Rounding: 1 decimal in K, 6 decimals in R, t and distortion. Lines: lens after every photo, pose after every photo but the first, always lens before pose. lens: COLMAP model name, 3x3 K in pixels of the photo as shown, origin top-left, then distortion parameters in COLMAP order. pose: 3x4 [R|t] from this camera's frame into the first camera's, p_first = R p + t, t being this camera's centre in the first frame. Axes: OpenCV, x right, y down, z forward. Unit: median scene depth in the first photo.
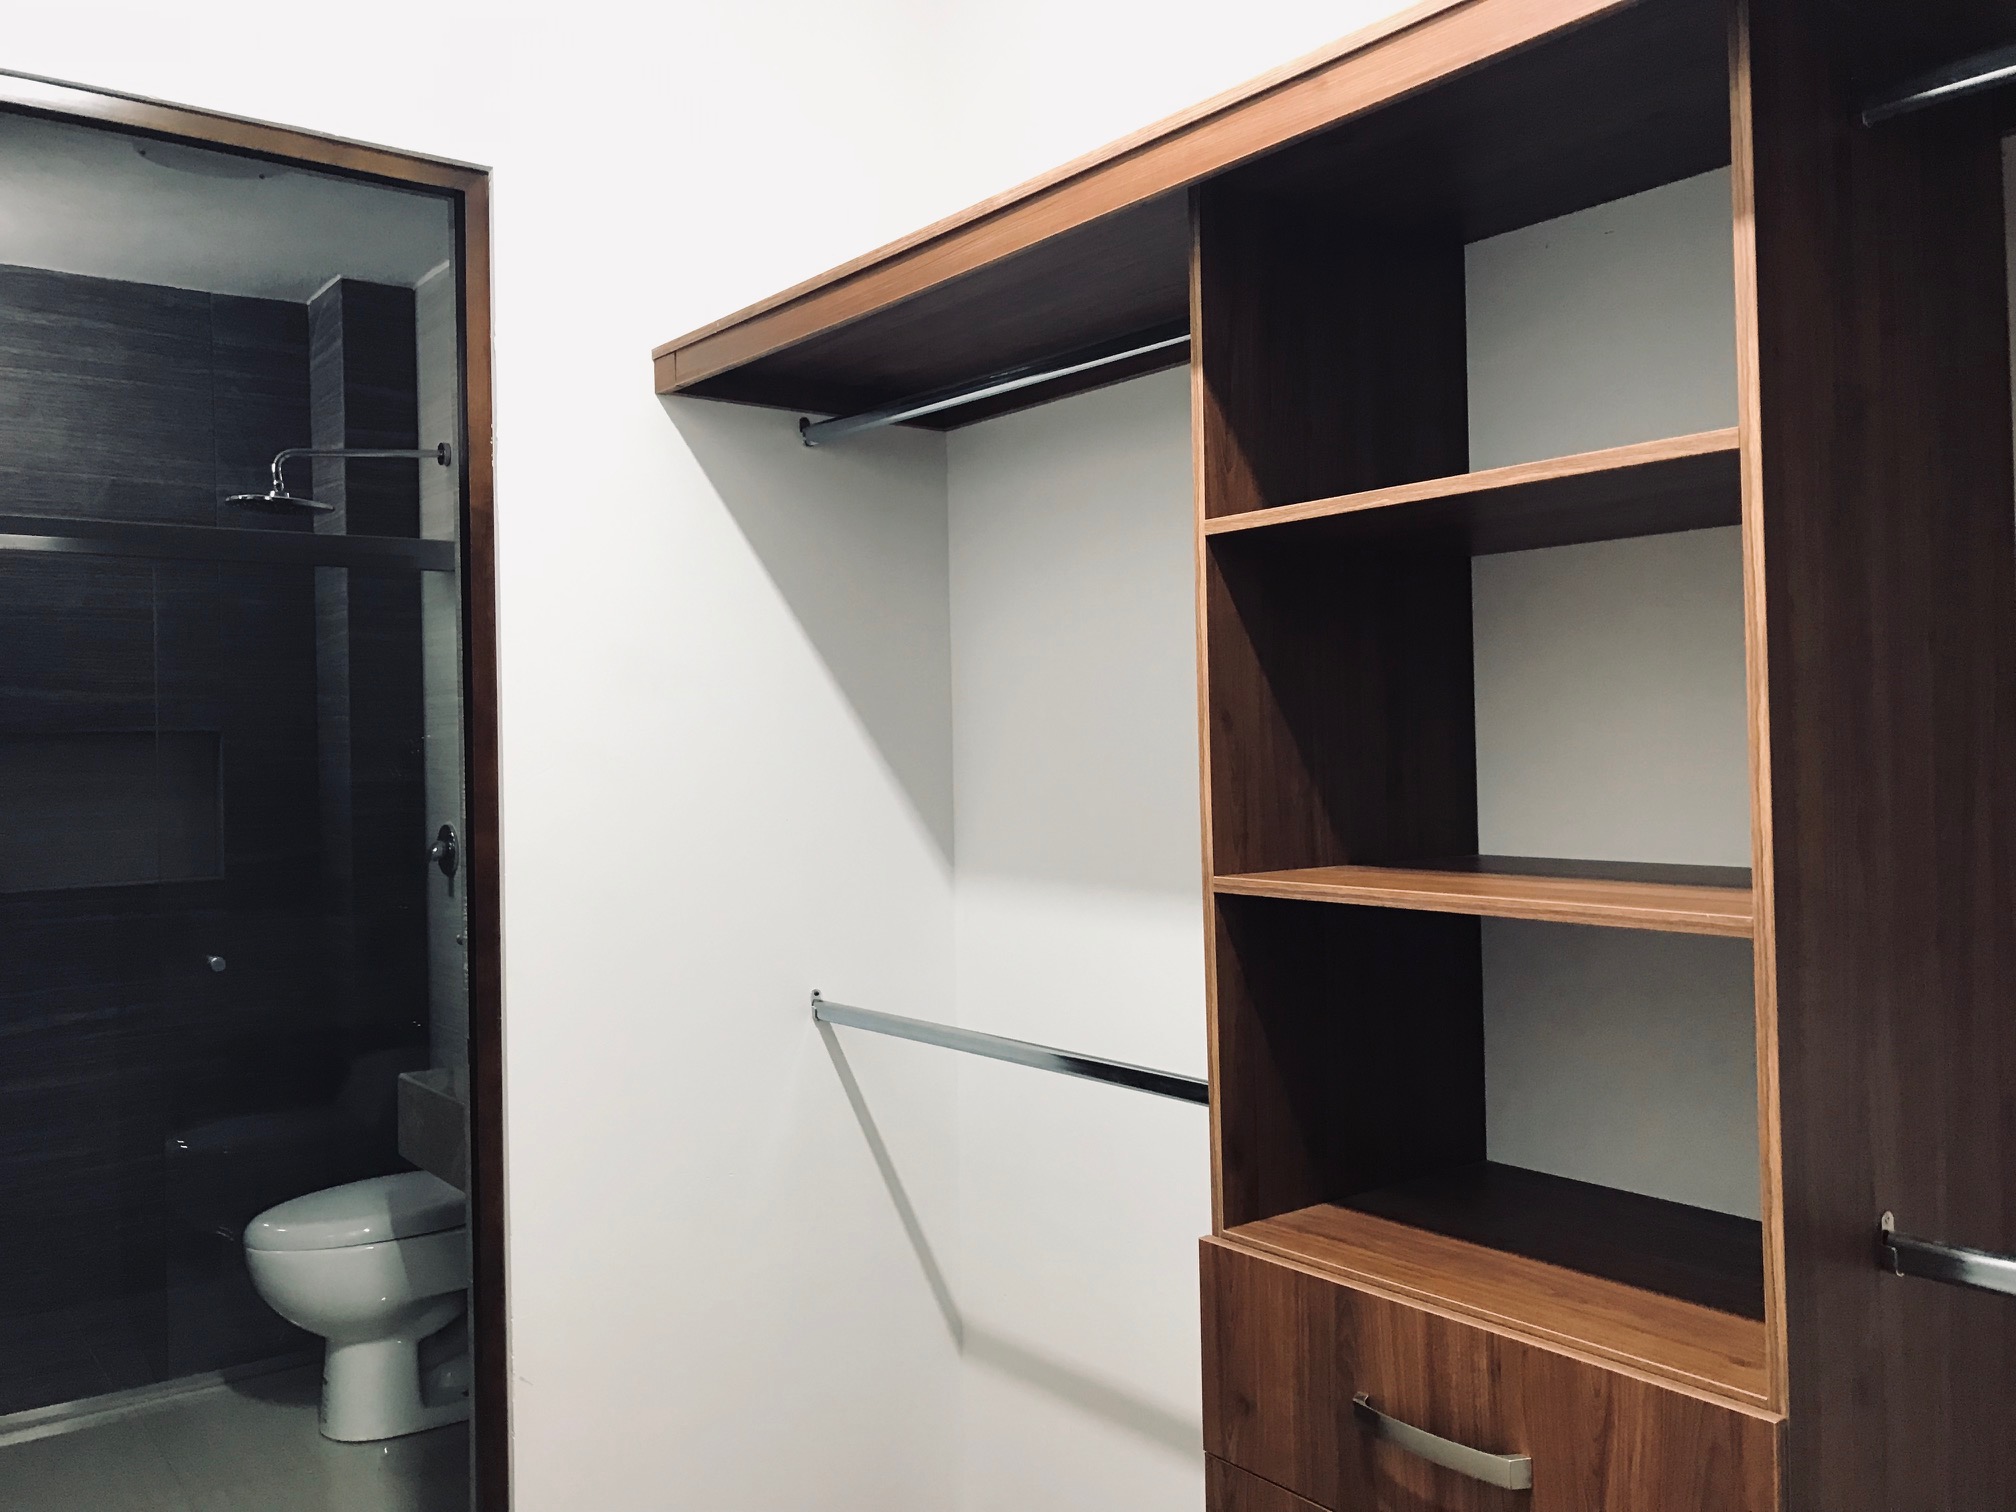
lens RADIAL K [[1691.8, 0, 1002.7], [0, 1691.8, 755.9], [0, 0, 1]] dist [0.018141, -0.024297]
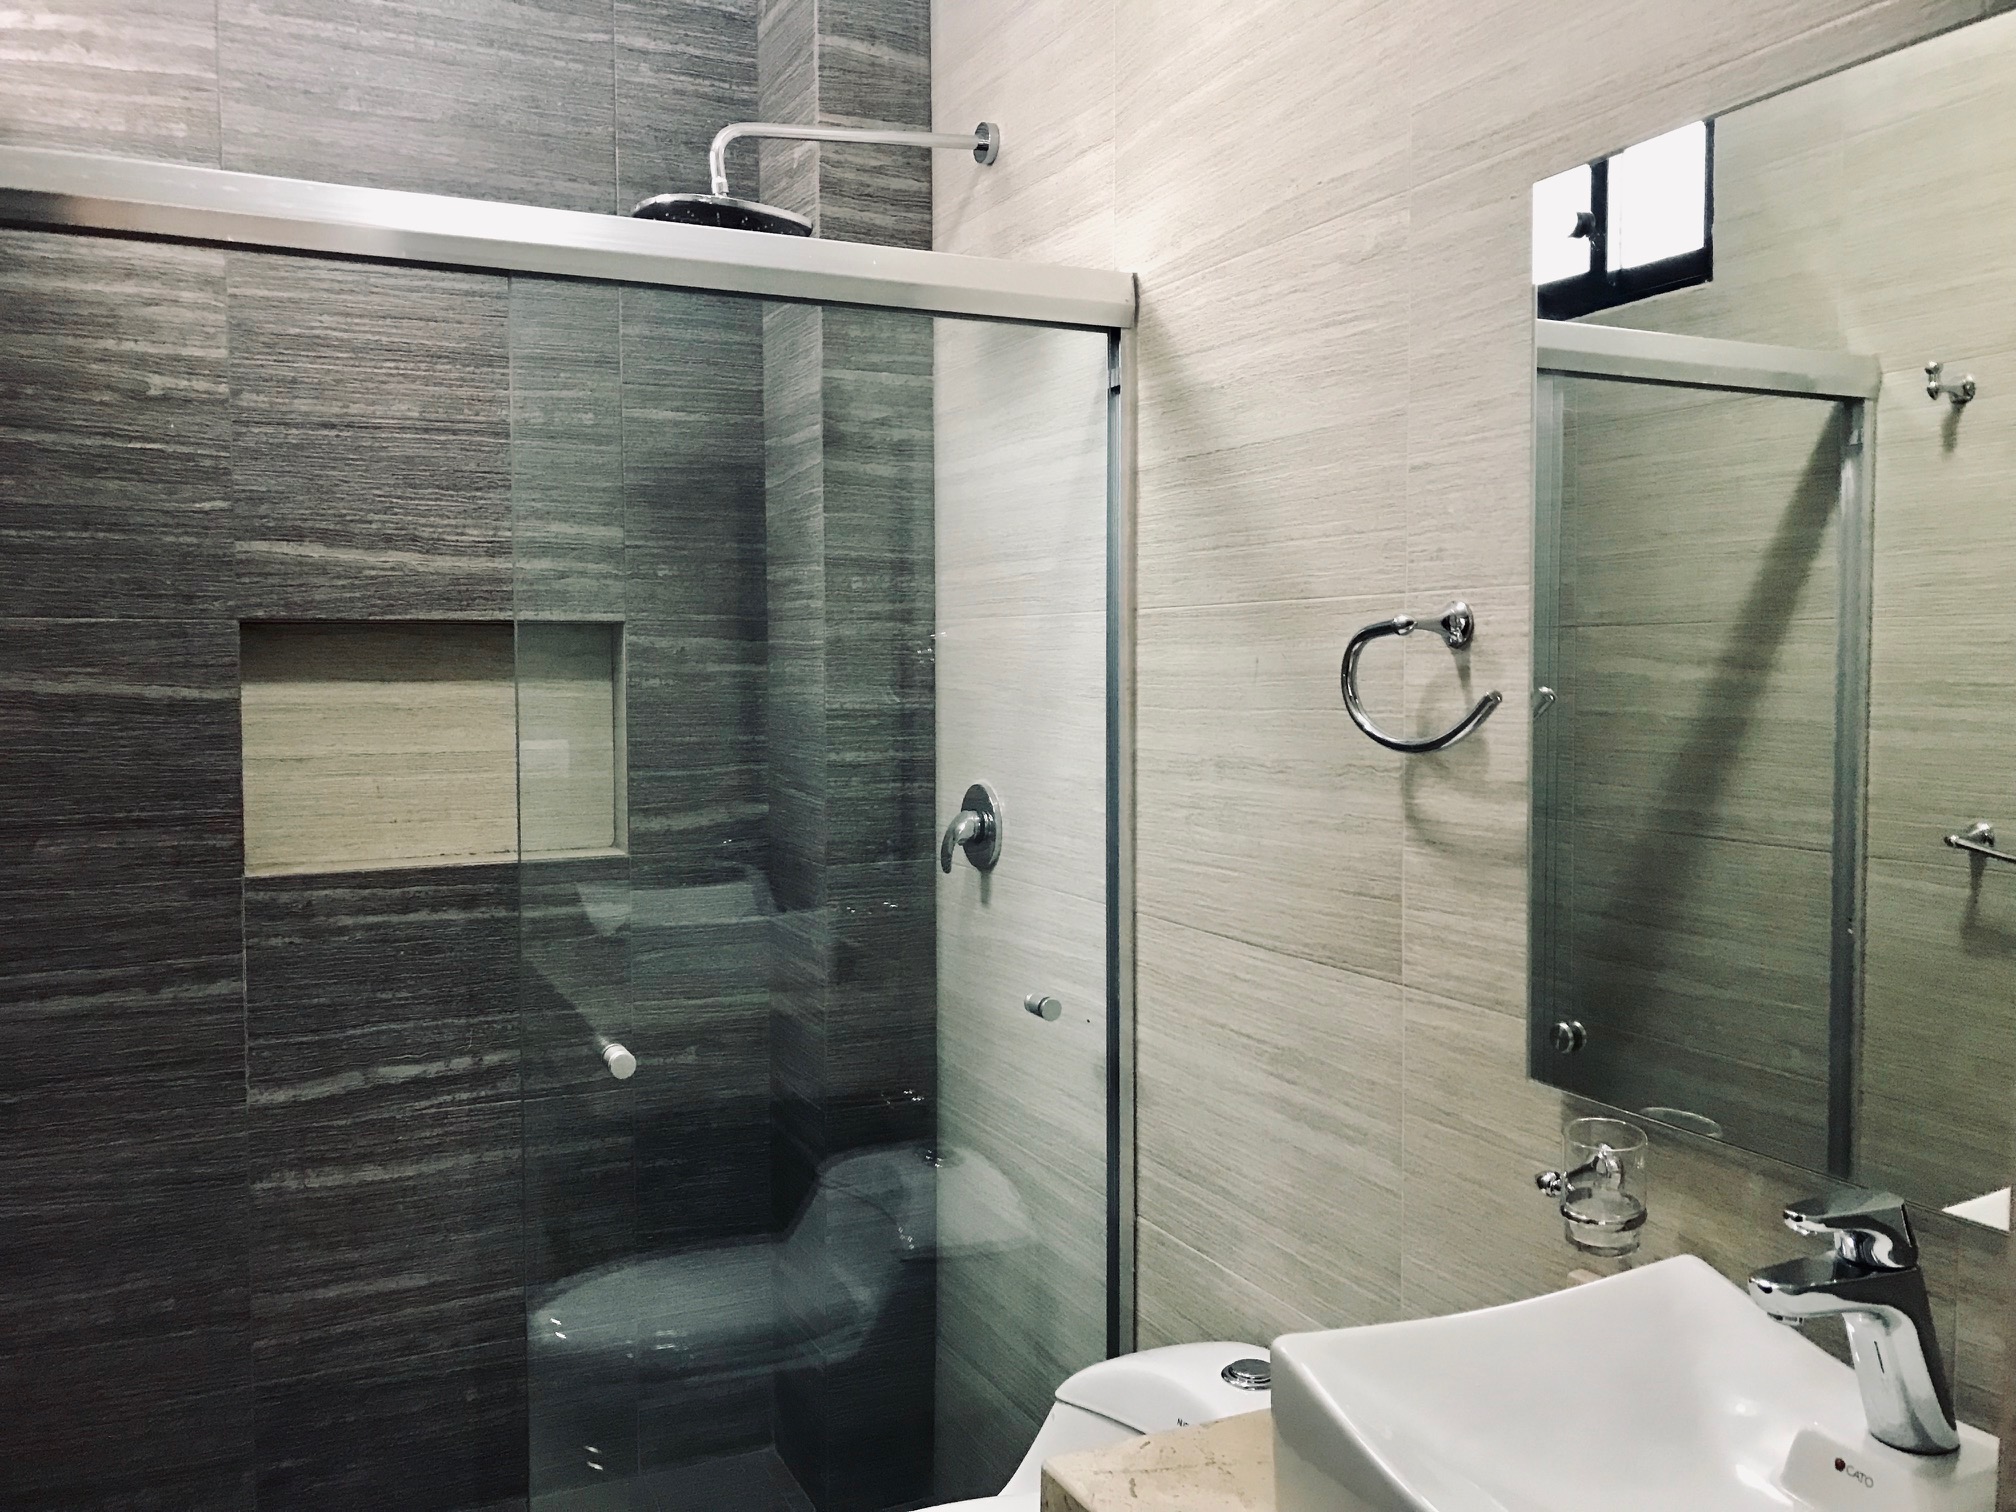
lens RADIAL K [[1691.8, 0, 1012.7], [0, 1691.8, 751.3], [0, 0, 1]] dist [0.018141, -0.024297]
pose [[0.978377, 0.027754, -0.204961, -0.201617], [-0.016035, 0.998152, 0.058616, -0.005598], [0.206209, -0.054061, 0.977013, 0.438332]]
